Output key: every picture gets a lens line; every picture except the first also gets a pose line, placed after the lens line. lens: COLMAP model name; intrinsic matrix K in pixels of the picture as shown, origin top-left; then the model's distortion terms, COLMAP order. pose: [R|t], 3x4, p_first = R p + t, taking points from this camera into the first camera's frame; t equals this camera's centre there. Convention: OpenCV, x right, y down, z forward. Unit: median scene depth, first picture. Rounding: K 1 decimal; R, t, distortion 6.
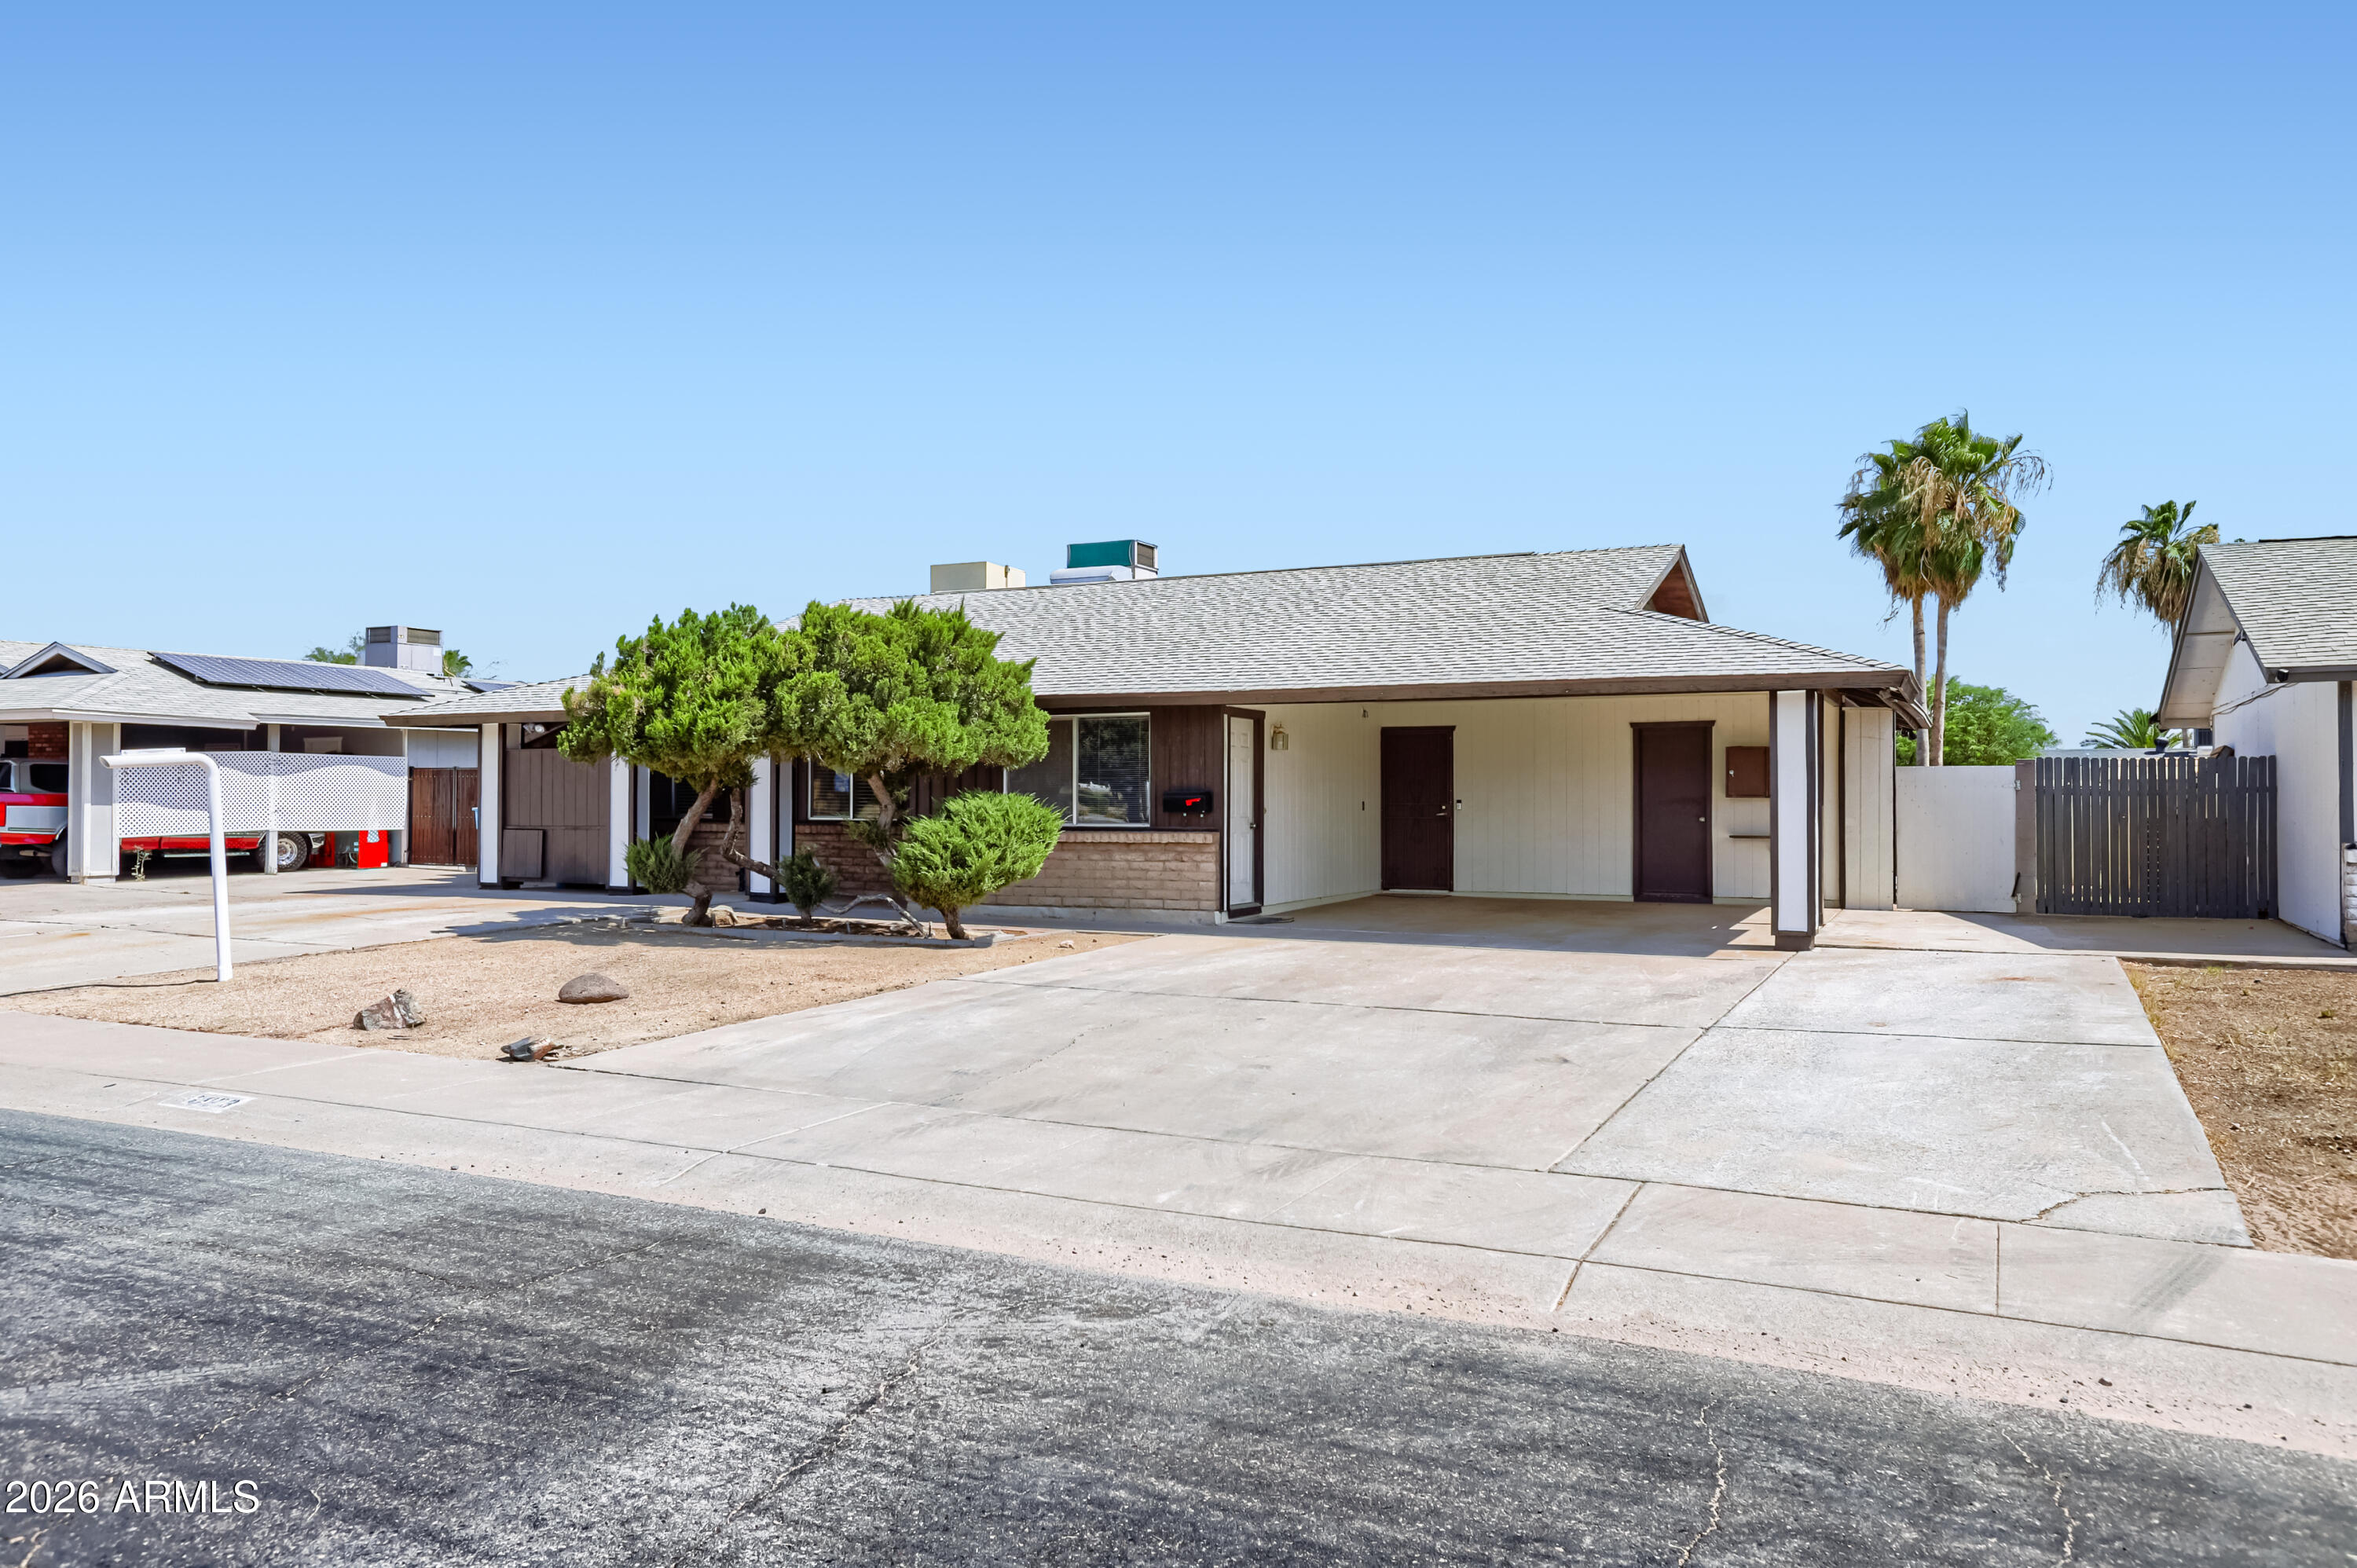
lens RADIAL K [[1523.2, 0, 1193.7], [0, 1523.2, 787.1], [0, 0, 1]] dist [0.006229, 0.007347]
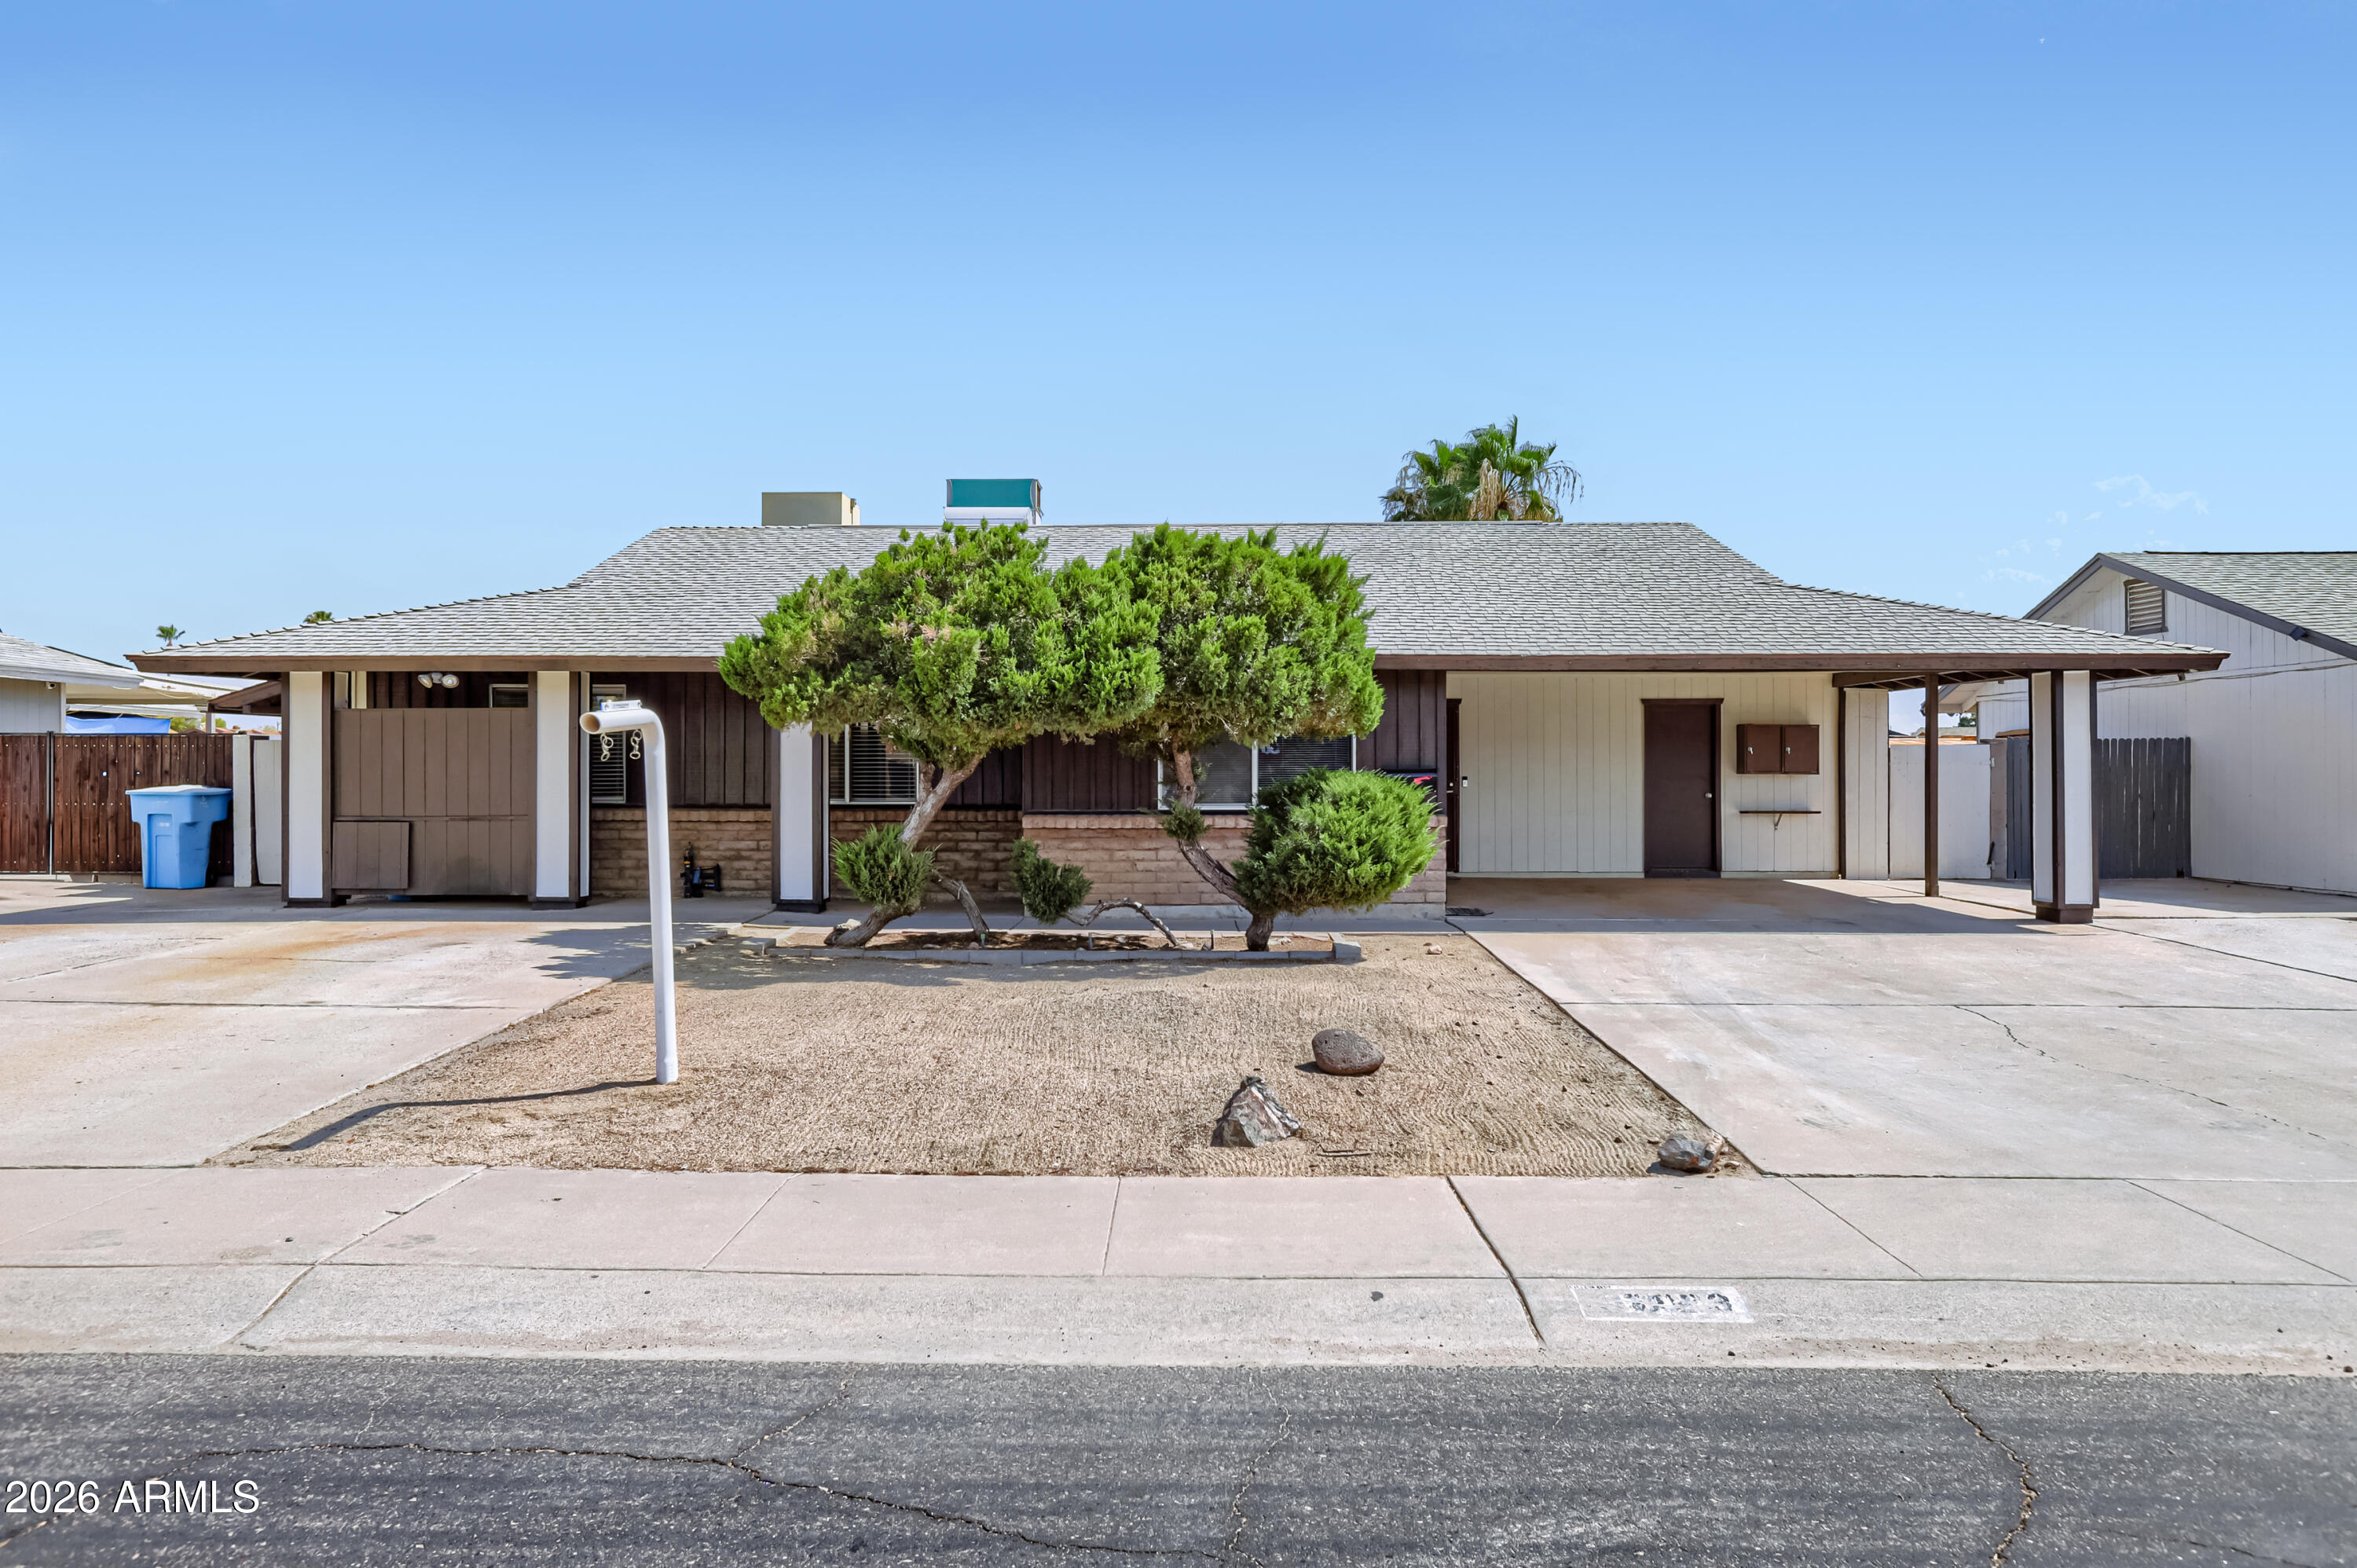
lens RADIAL K [[1539.8, 0, 1197.4], [0, 1539.8, 776.0], [0, 0, 1]] dist [0.009848, 0.002928]
pose [[0.913454, -0.001849, 0.406937, -0.401629], [-0.002392, 0.999948, 0.009912, -0.001394], [-0.406935, -0.010027, 0.913402, 0.196451]]
